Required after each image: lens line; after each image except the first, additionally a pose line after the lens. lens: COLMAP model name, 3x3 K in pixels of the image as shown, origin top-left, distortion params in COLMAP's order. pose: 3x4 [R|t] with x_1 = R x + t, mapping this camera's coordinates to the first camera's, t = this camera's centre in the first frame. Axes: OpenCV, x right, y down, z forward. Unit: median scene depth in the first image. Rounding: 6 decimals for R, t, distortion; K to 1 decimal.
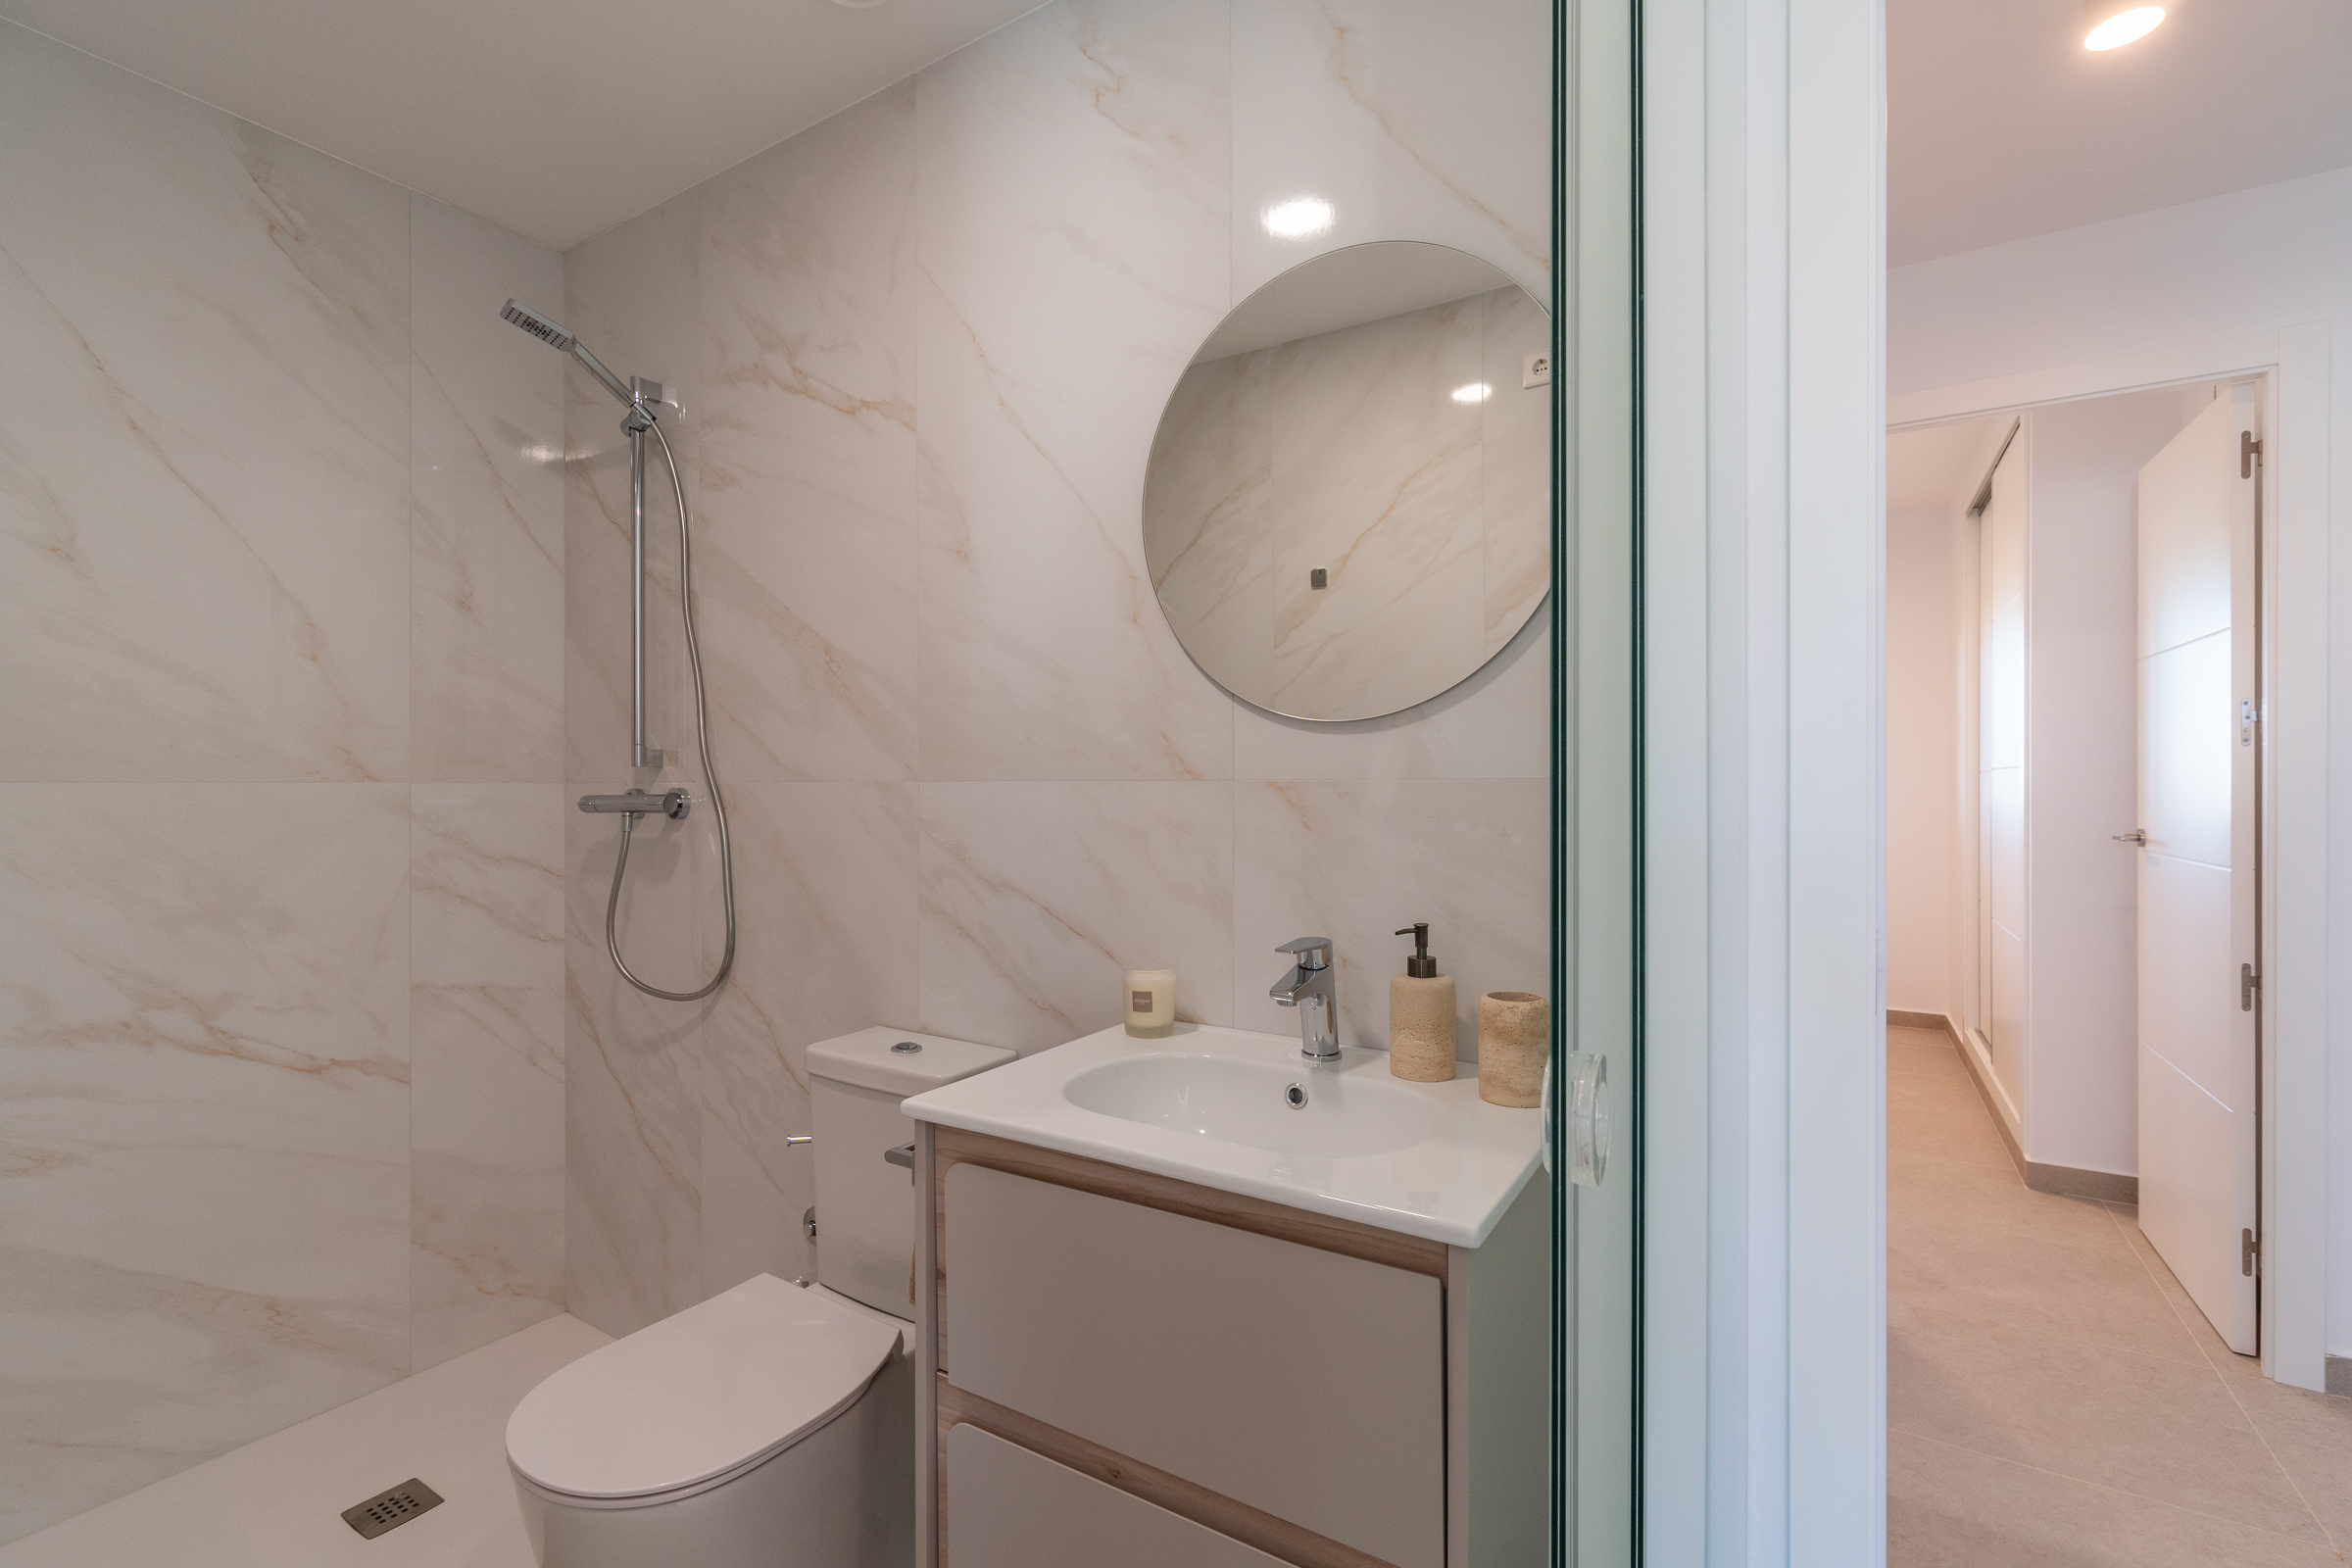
lens RADIAL K [[1027.9, 0, 1156.3], [0, 1027.9, 784.2], [0, 0, 1]] dist [-0.009002, -0.000244]
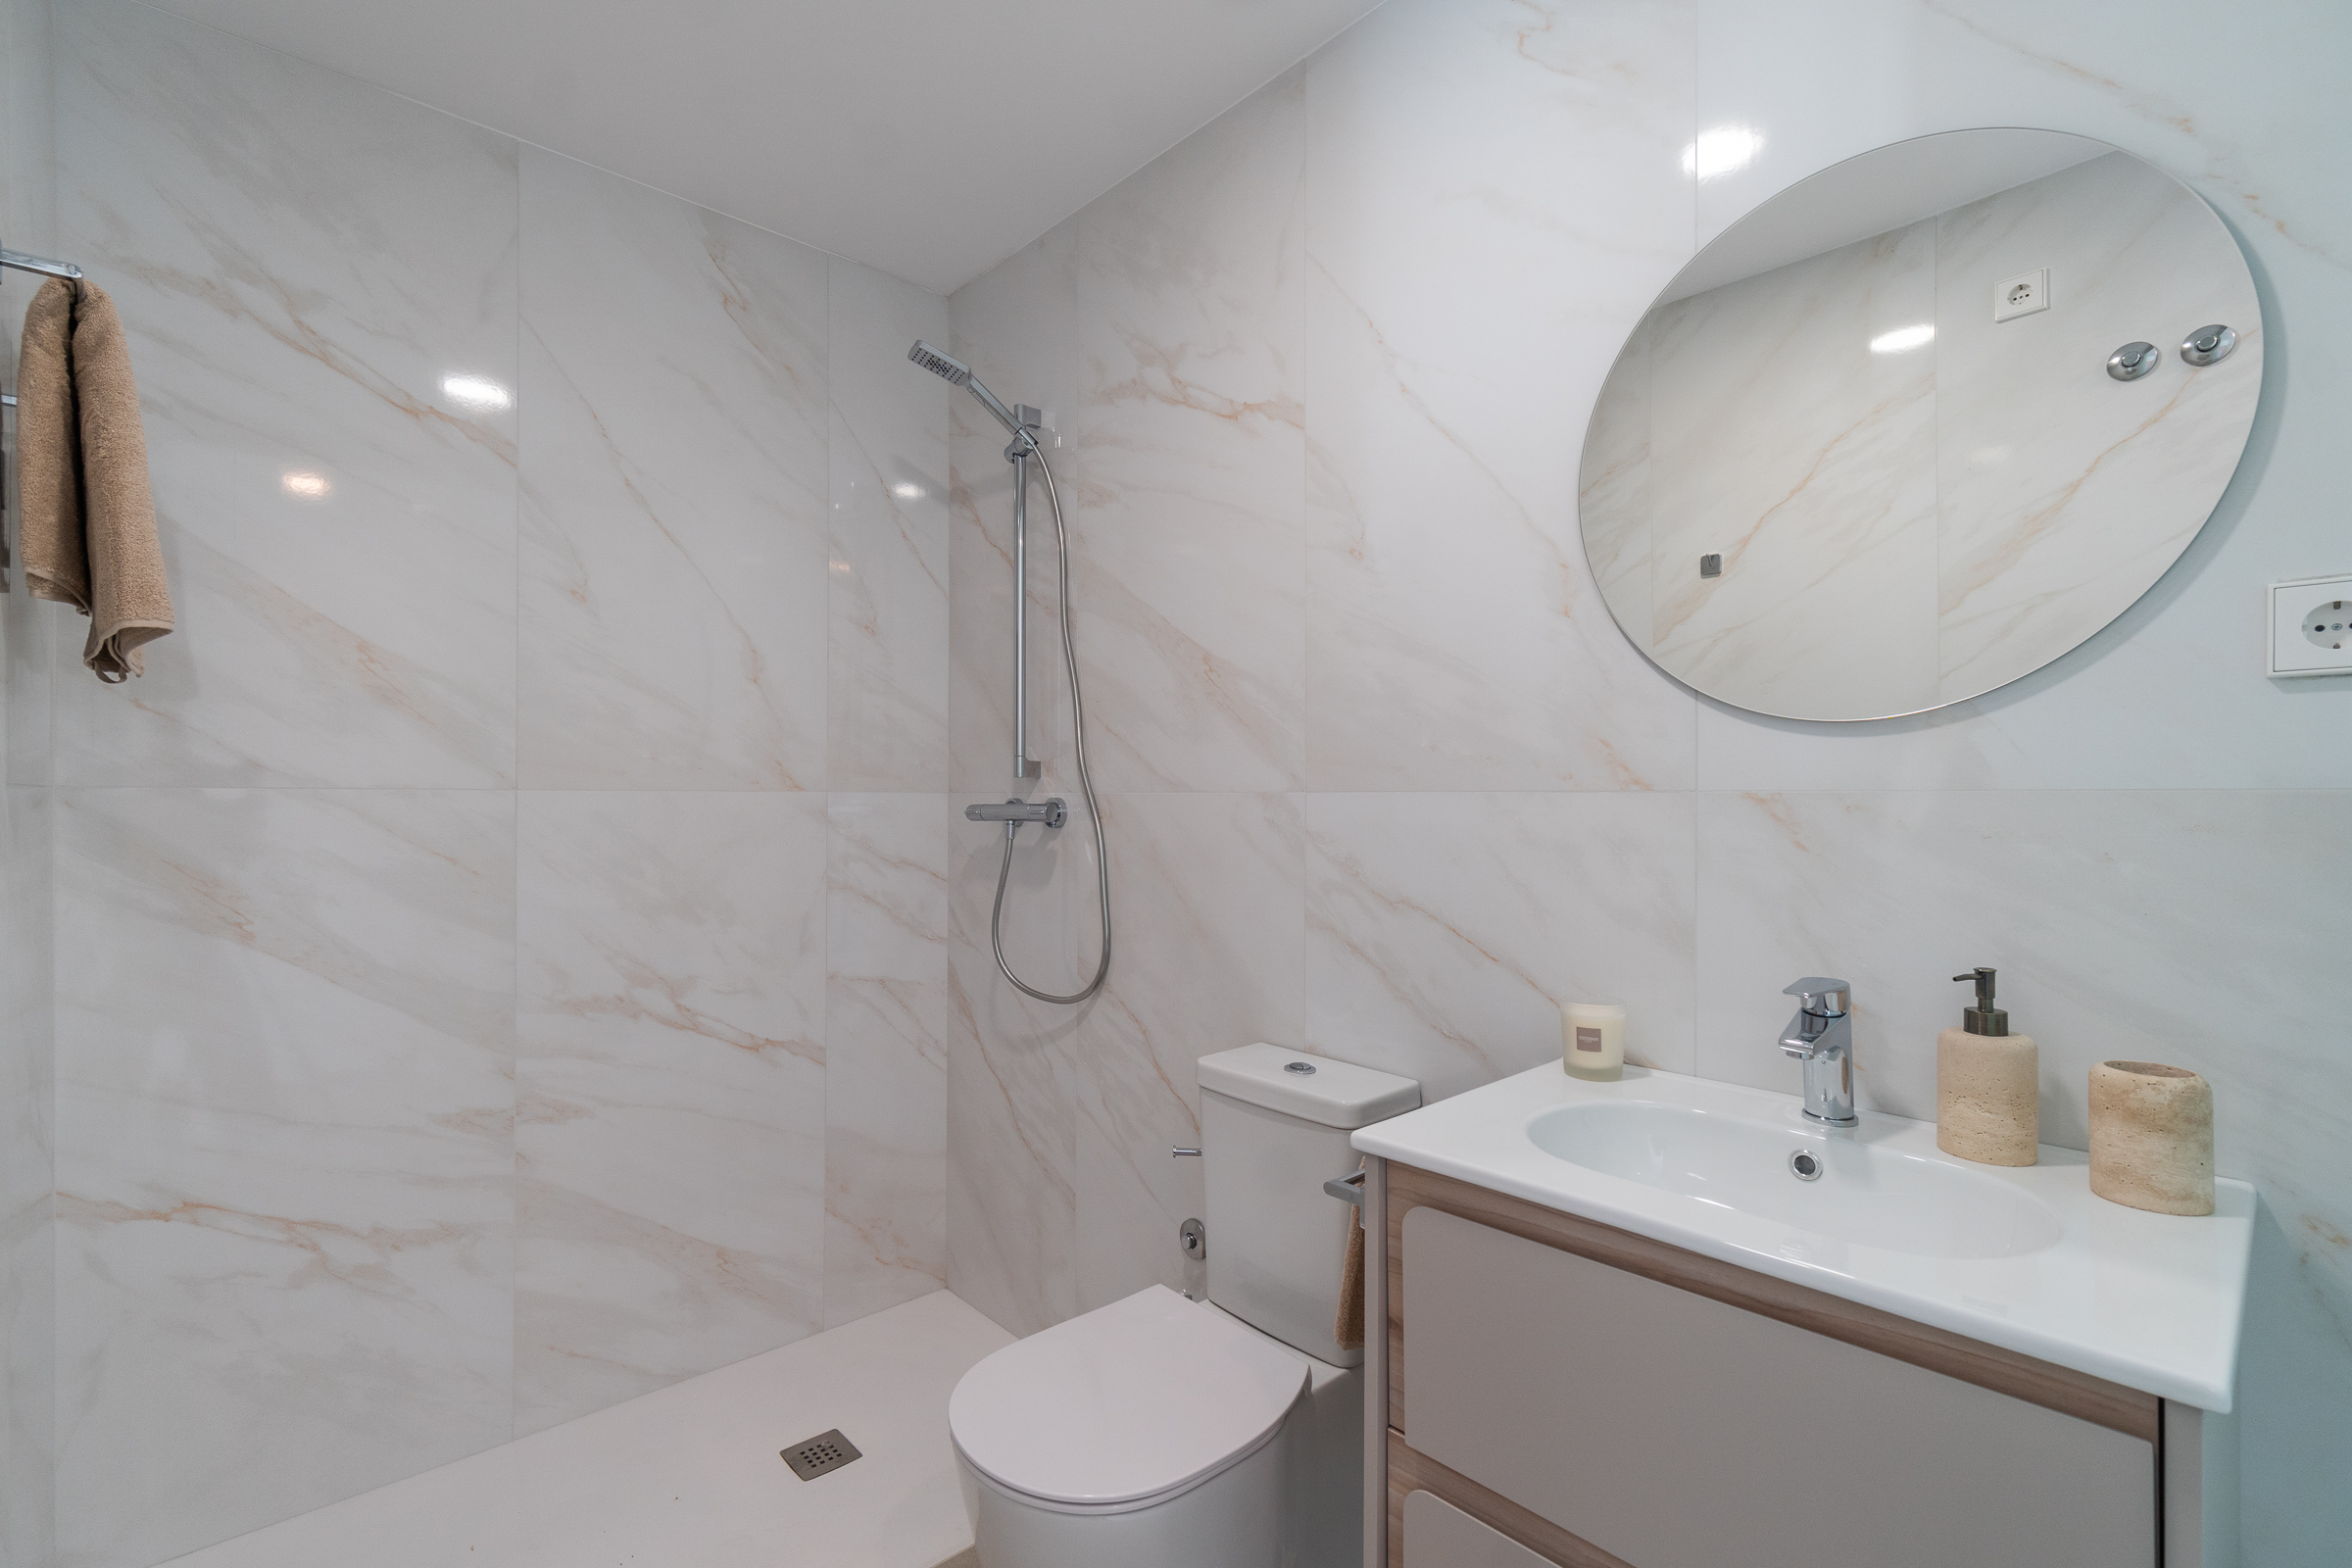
lens RADIAL K [[1026.2, 0, 1154.8], [0, 1026.2, 795.9], [0, 0, 1]] dist [-0.004807, 0.000008]
pose [[0.964070, 0.004286, -0.265614, -0.105477], [-0.004567, 0.999989, -0.000442, 0.001868], [0.265610, 0.001640, 0.964079, 0.030999]]
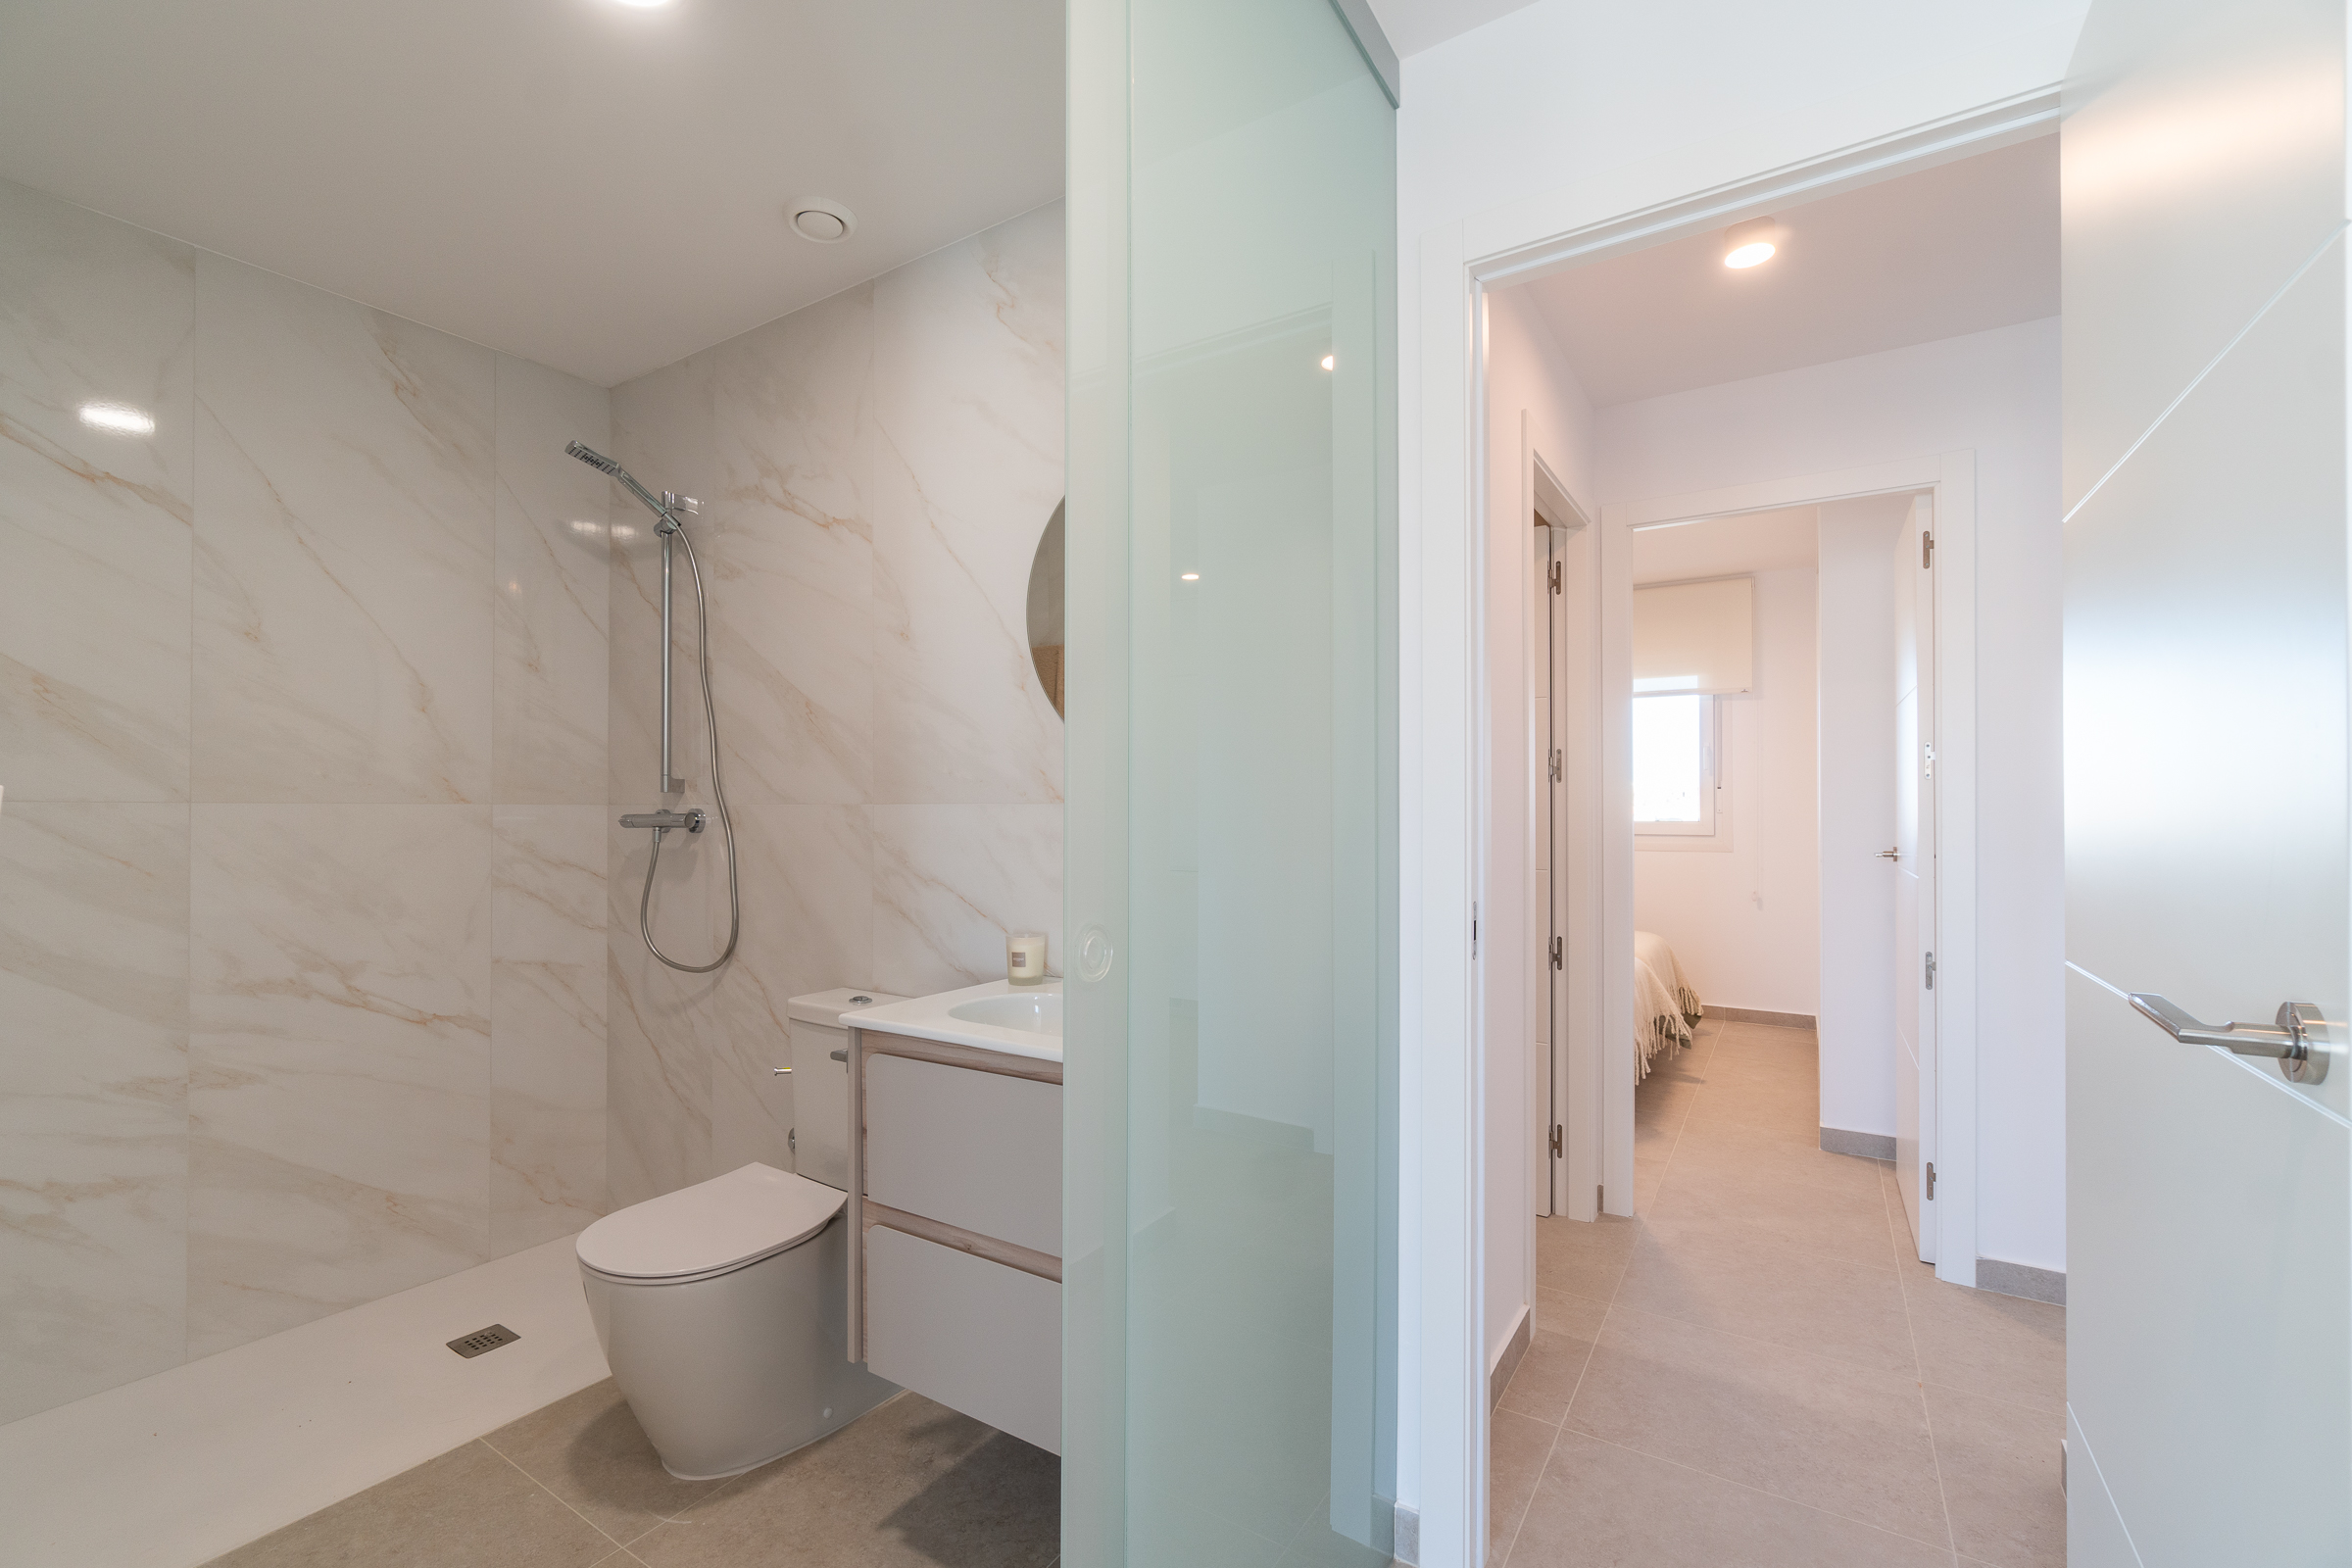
lens RADIAL K [[1011.7, 0, 1151.5], [0, 1011.7, 802.8], [0, 0, 1]] dist [-0.018760, 0.003132]
pose [[0.999875, 0.002891, -0.015576, 0.142789], [-0.002991, 0.999975, -0.006397, 0.002624], [0.015557, 0.006443, 0.999858, -0.292255]]
